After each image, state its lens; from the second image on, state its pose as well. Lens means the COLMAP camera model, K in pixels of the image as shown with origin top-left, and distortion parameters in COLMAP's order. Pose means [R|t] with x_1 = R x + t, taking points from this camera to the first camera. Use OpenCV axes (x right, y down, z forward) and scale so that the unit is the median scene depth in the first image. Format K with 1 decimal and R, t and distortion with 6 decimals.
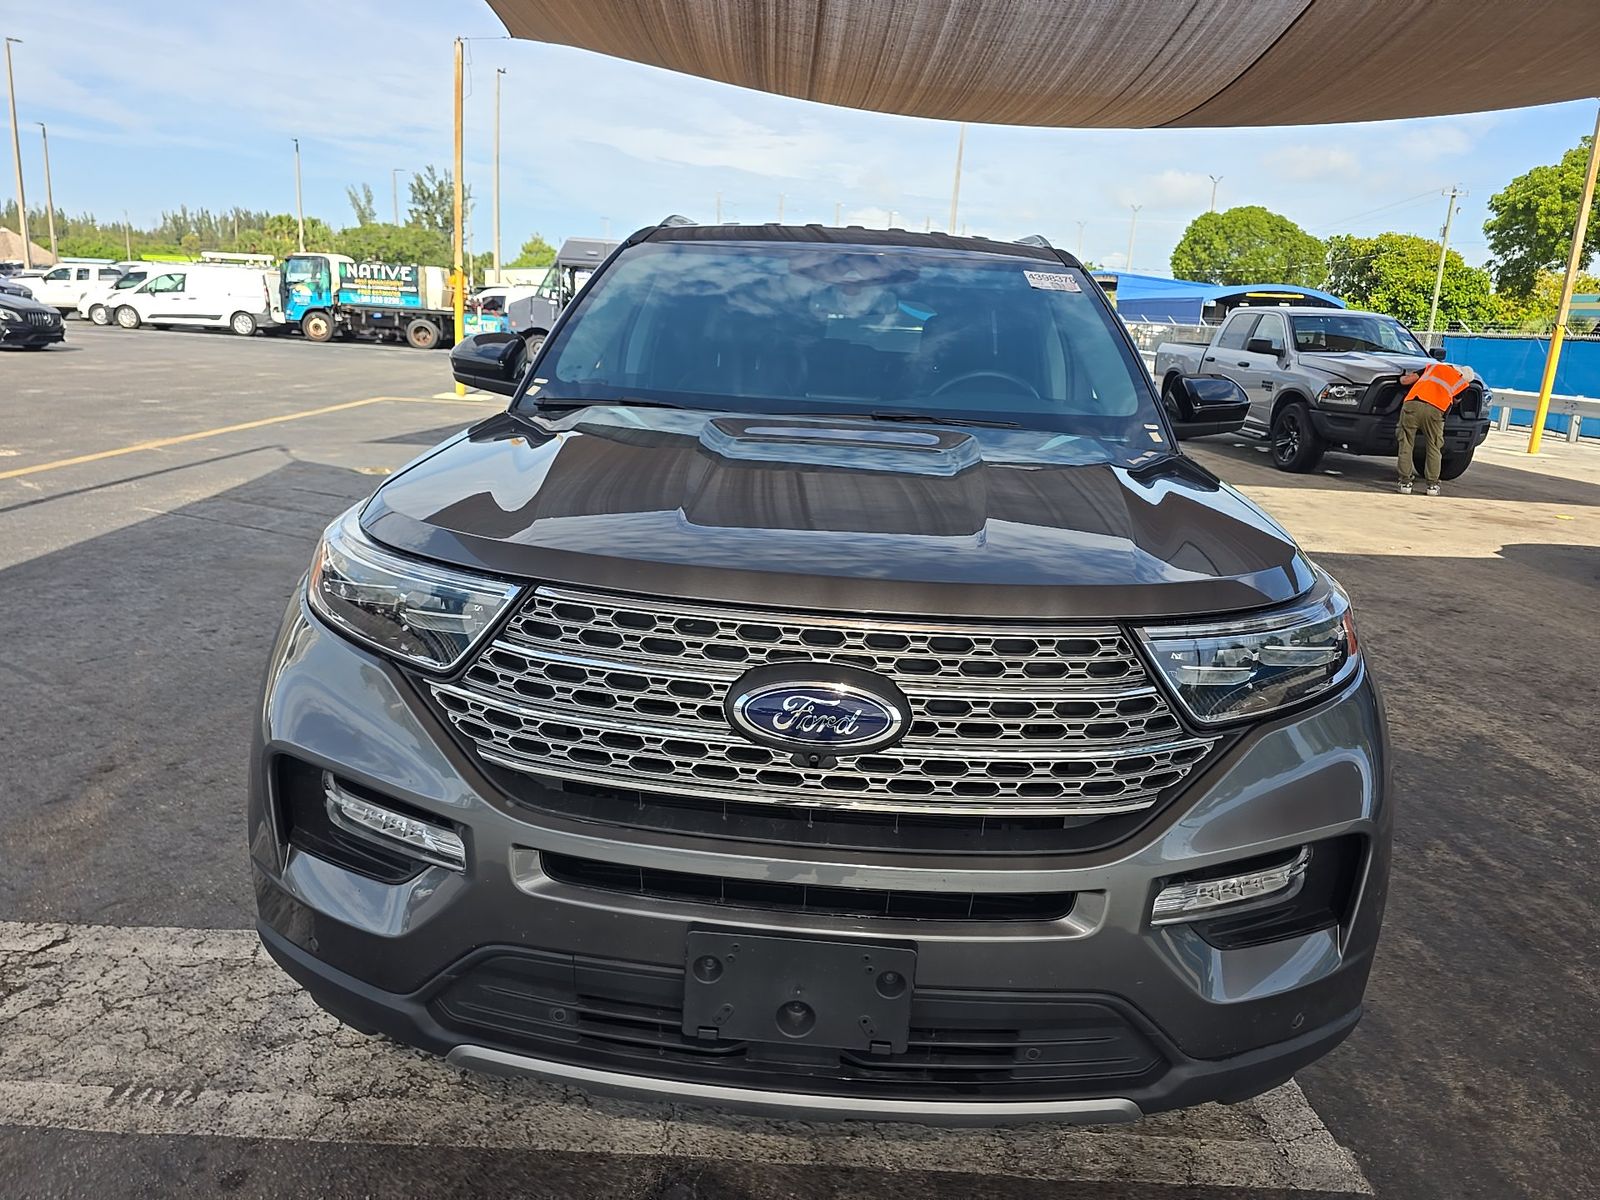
lens RADIAL K [[1100.2, 0, 805.8], [0, 1100.2, 593.4], [0, 0, 1]] dist [0.057296, -0.058174]
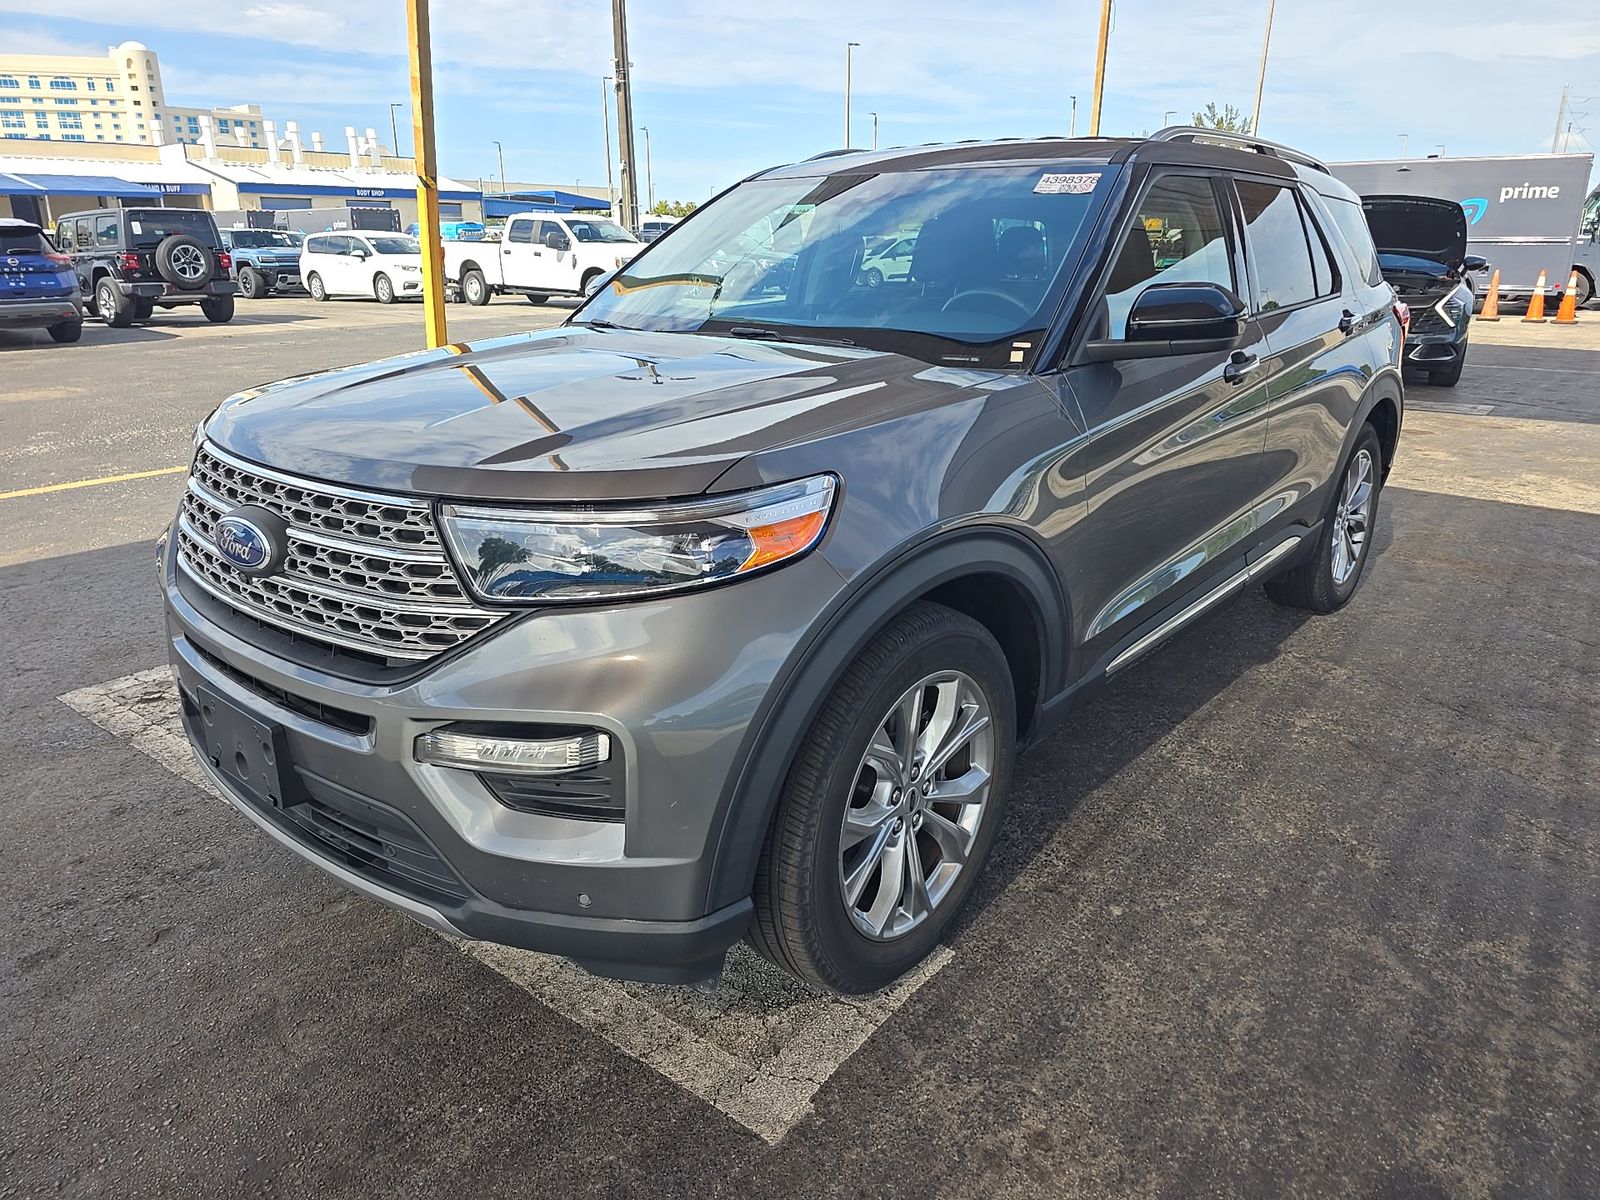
lens RADIAL K [[1100.2, 0, 805.8], [0, 1100.2, 593.4], [0, 0, 1]] dist [0.057296, -0.058174]
pose [[0.779823, 0.130019, -0.612349, 1.031379], [-0.102181, 0.991512, 0.080399, -0.006114], [0.617605, -0.000127, 0.786488, 0.267910]]
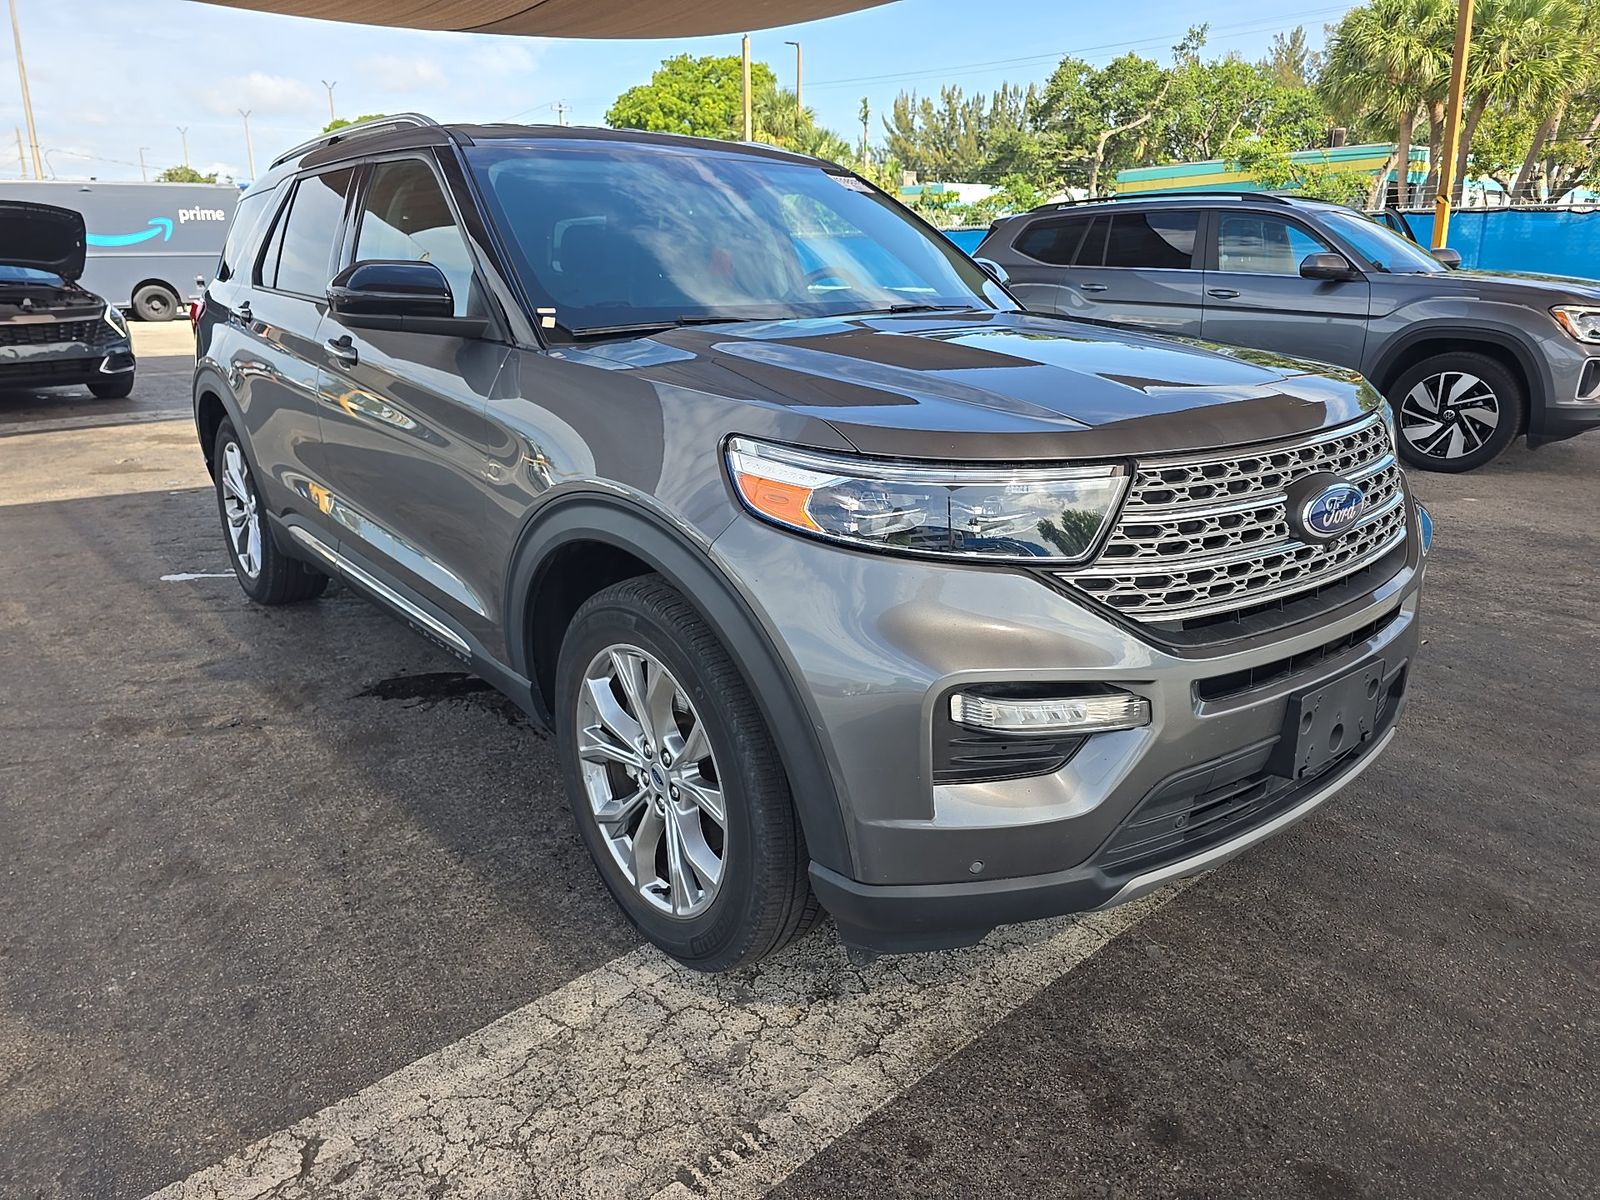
lens RADIAL K [[1100.2, 0, 805.8], [0, 1100.2, 593.4], [0, 0, 1]] dist [0.057296, -0.058174]
pose [[0.732958, -0.253213, 0.631392, -0.979107], [0.207638, 0.967125, 0.146815, -0.088914], [-0.647811, 0.023492, 0.761439, 0.292049]]
